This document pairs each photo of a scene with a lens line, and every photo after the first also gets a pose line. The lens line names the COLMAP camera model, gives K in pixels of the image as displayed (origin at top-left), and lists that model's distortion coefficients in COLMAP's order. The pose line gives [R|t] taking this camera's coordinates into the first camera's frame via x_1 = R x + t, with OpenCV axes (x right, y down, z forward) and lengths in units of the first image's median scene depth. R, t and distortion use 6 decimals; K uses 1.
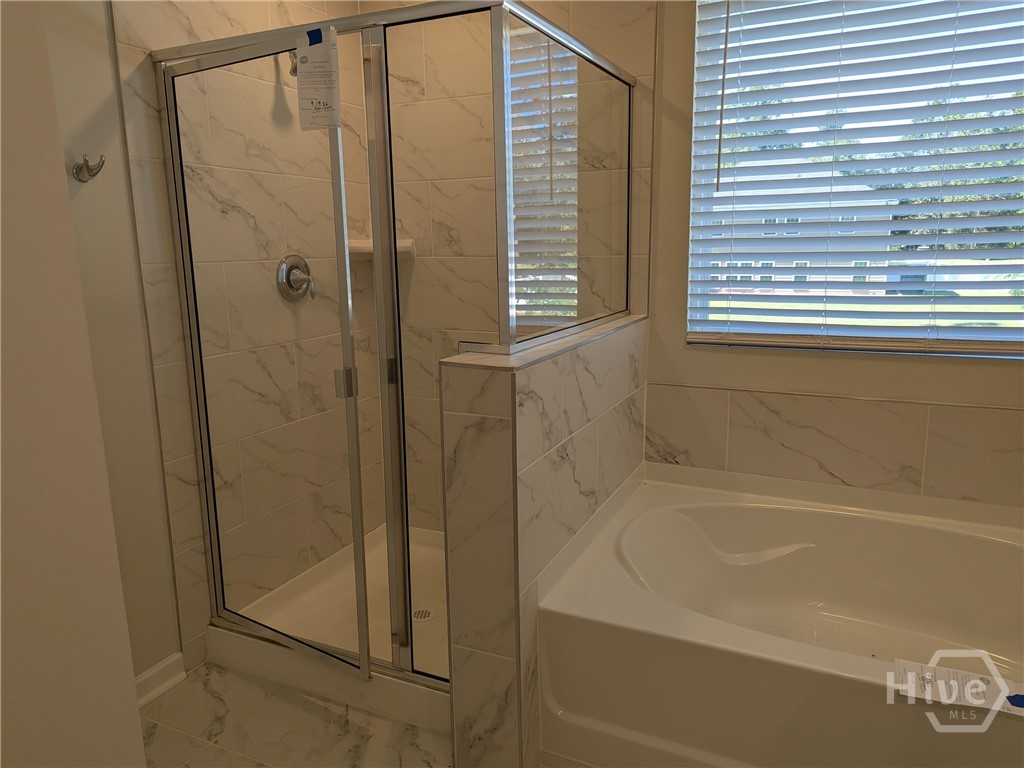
lens RADIAL K [[717.7, 0, 512.0], [0, 717.7, 384.0], [0, 0, 1]] dist [0.060195, -0.002029]
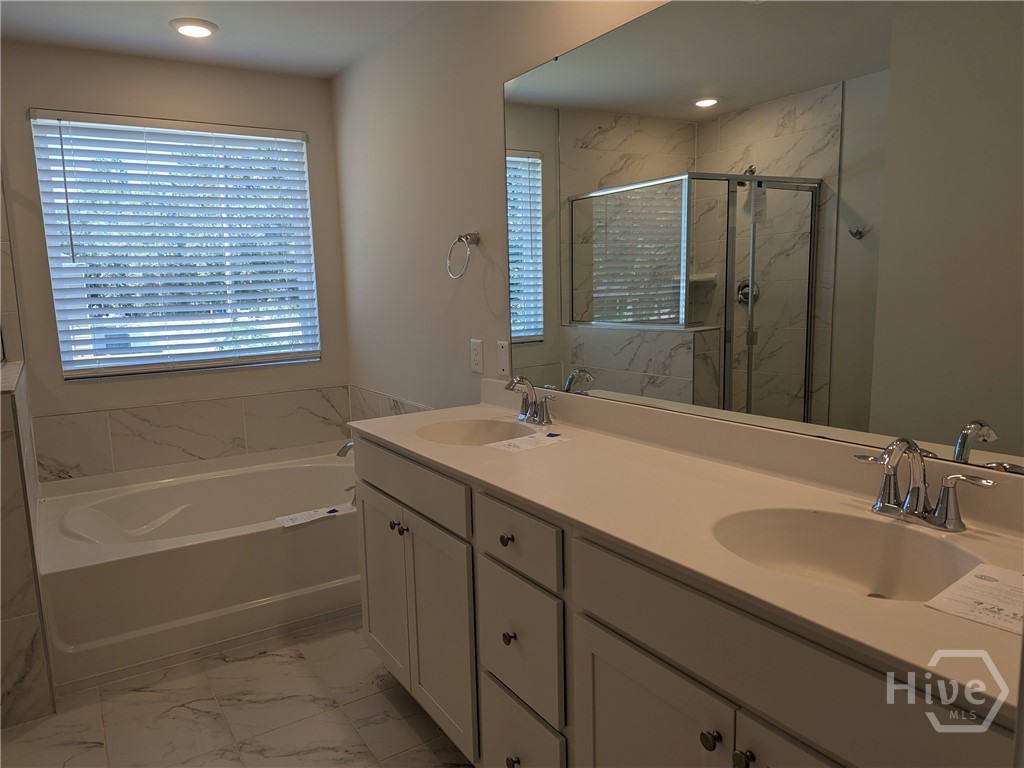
lens RADIAL K [[717.7, 0, 512.0], [0, 717.7, 384.0], [0, 0, 1]] dist [0.060195, -0.002029]
pose [[0.529349, -0.122112, 0.839571, -0.431680], [0.194145, 0.980764, 0.020240, 0.078639], [-0.825892, 0.152284, 0.542874, -0.354524]]
